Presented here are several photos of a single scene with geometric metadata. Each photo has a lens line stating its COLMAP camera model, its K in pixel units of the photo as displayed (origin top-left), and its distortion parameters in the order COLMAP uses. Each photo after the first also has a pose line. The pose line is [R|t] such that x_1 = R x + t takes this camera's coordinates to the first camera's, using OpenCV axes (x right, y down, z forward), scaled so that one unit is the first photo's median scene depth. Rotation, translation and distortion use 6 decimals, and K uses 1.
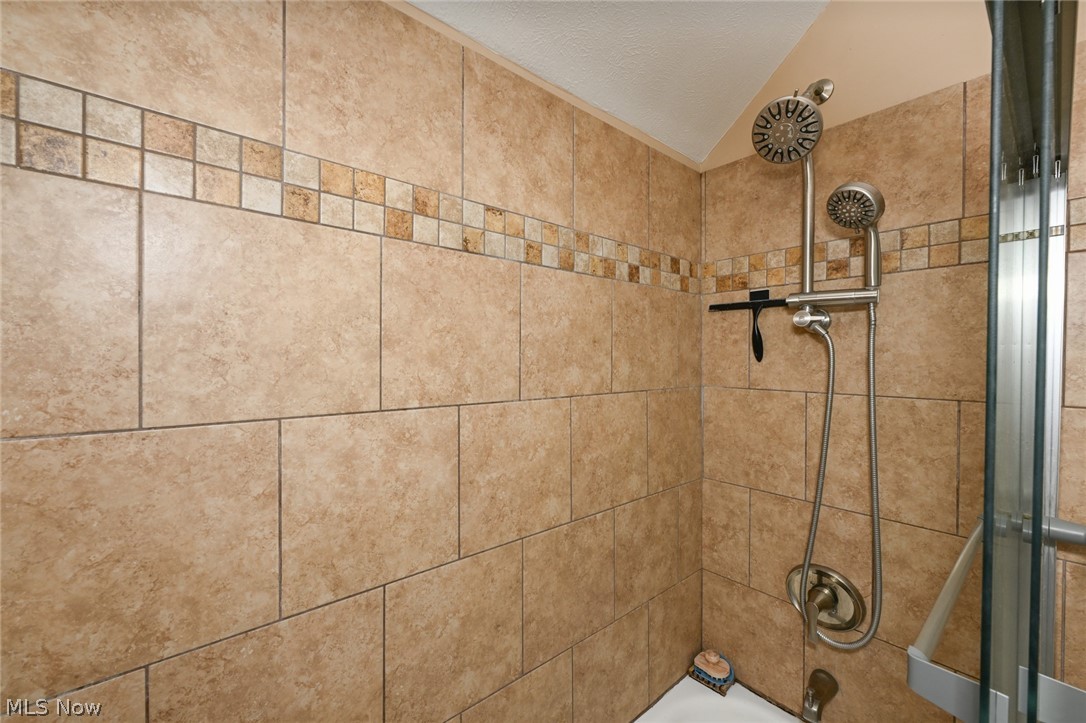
lens RADIAL K [[445.4, 0, 557.0], [0, 445.4, 364.9], [0, 0, 1]] dist [-0.000092, 0.000043]
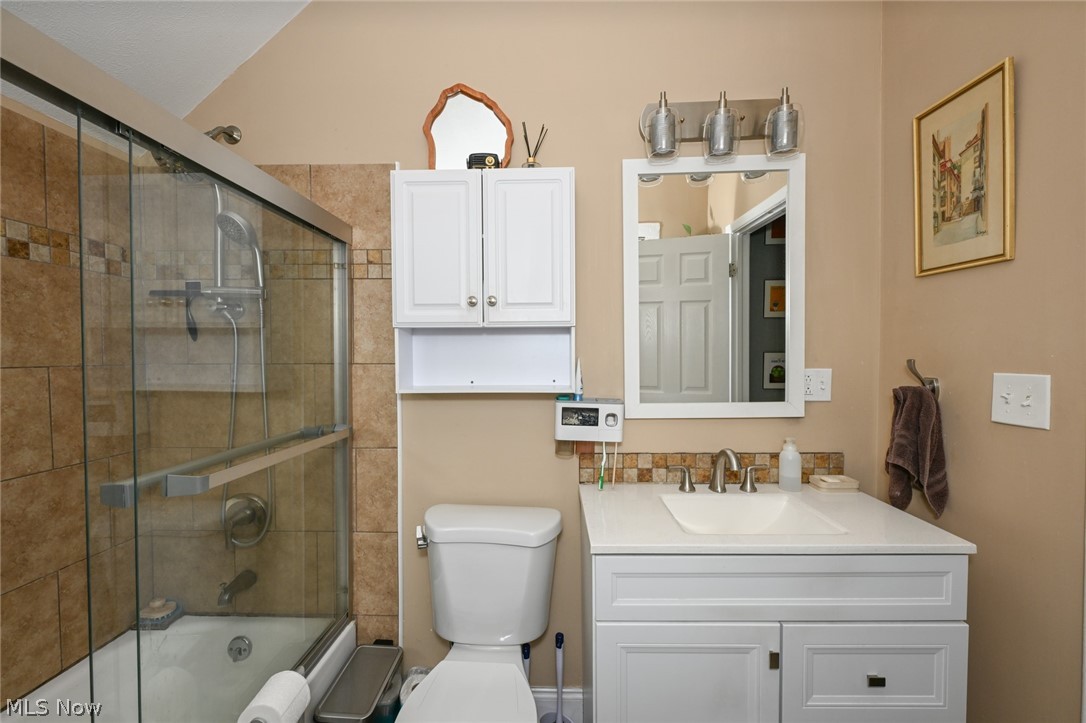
lens RADIAL K [[430.5, 0, 548.0], [0, 430.5, 366.3], [0, 0, 1]] dist [-0.000234, 0.000010]
pose [[0.678967, -0.024539, 0.733759, 0.253896], [0.013890, 0.999692, 0.020580, 0.051619], [-0.734038, -0.003781, 0.679098, -0.503057]]
